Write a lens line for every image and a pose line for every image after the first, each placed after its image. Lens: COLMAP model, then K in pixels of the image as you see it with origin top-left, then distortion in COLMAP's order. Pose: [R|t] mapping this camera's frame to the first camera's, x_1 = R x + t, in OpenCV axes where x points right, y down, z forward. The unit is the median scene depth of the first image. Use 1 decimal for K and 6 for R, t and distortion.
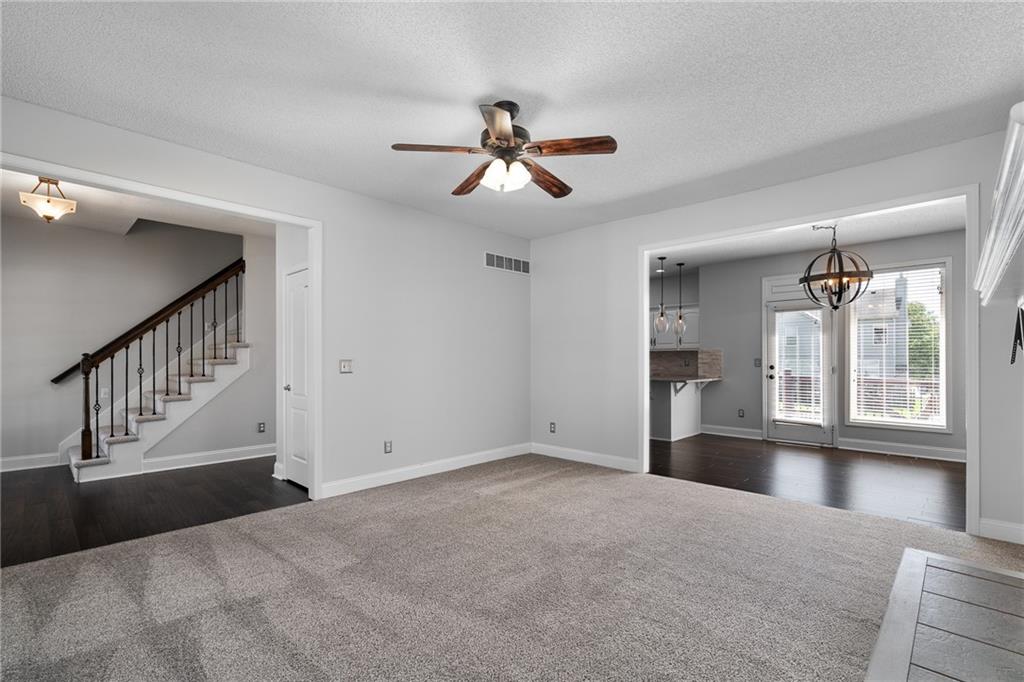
lens RADIAL K [[466.9, 0, 510.4], [0, 466.9, 360.4], [0, 0, 1]] dist [-0.001600, 0.000025]
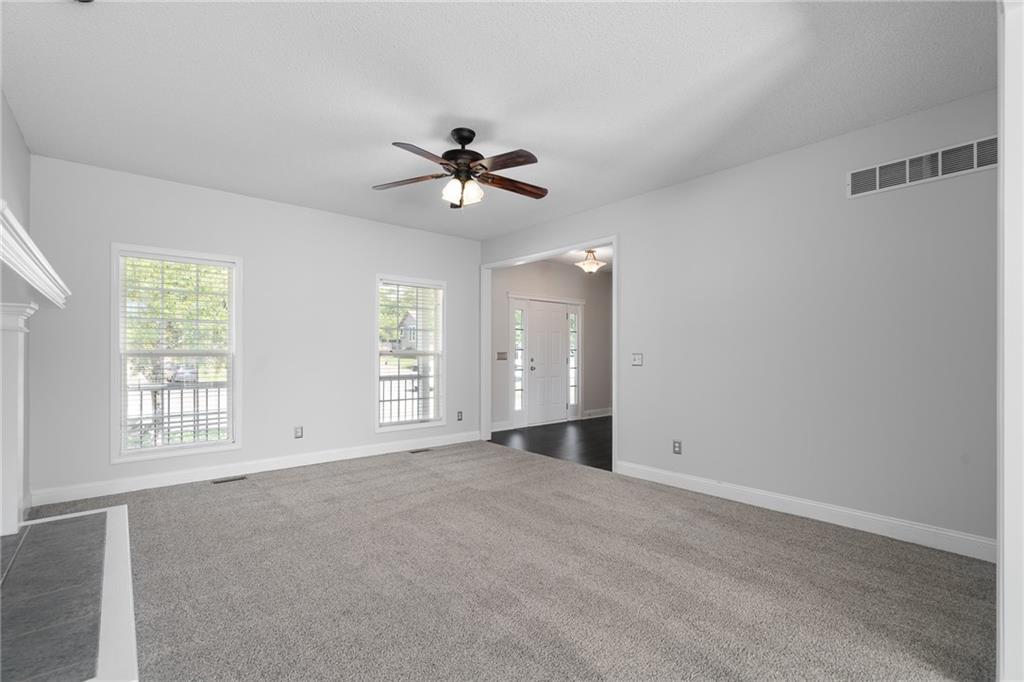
lens RADIAL K [[461.5, 0, 508.9], [0, 461.5, 347.5], [0, 0, 1]] dist [-0.001692, 0.000487]
pose [[-0.086976, -0.013519, -0.996119, 0.688214], [-0.008903, 0.999879, -0.012792, 0.002088], [0.996171, 0.007756, -0.087086, 0.752143]]
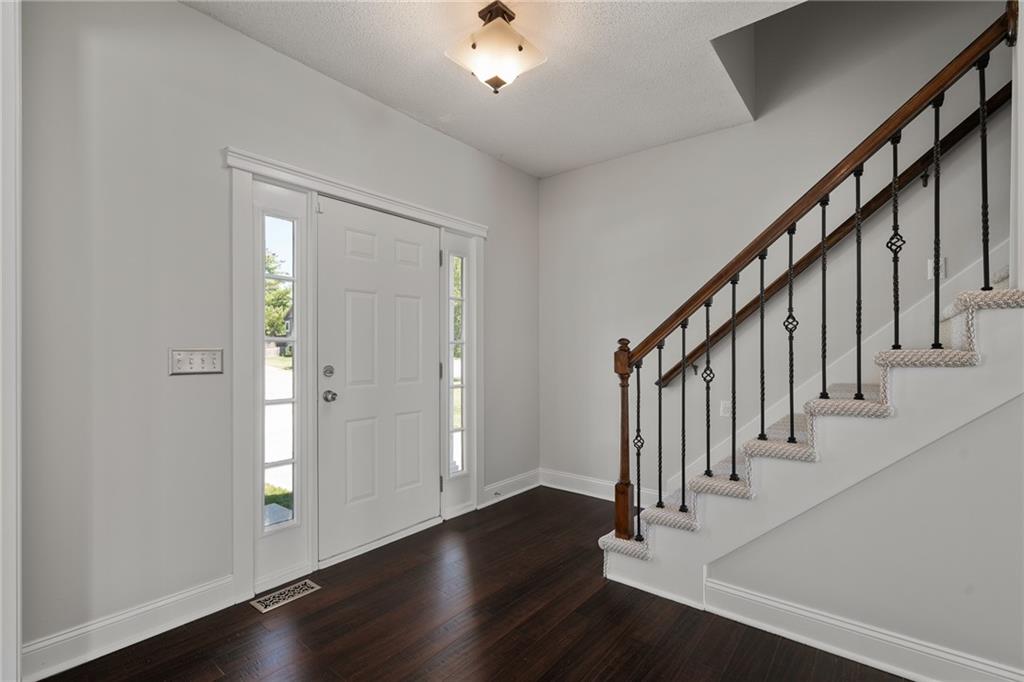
lens RADIAL K [[461.5, 0, 508.9], [0, 461.5, 347.5], [0, 0, 1]] dist [-0.001692, 0.000487]
pose [[0.101865, -0.007194, -0.994772, -0.417159], [-0.003473, 0.999965, -0.007587, -0.000794], [0.994792, 0.004228, 0.101836, 0.856094]]
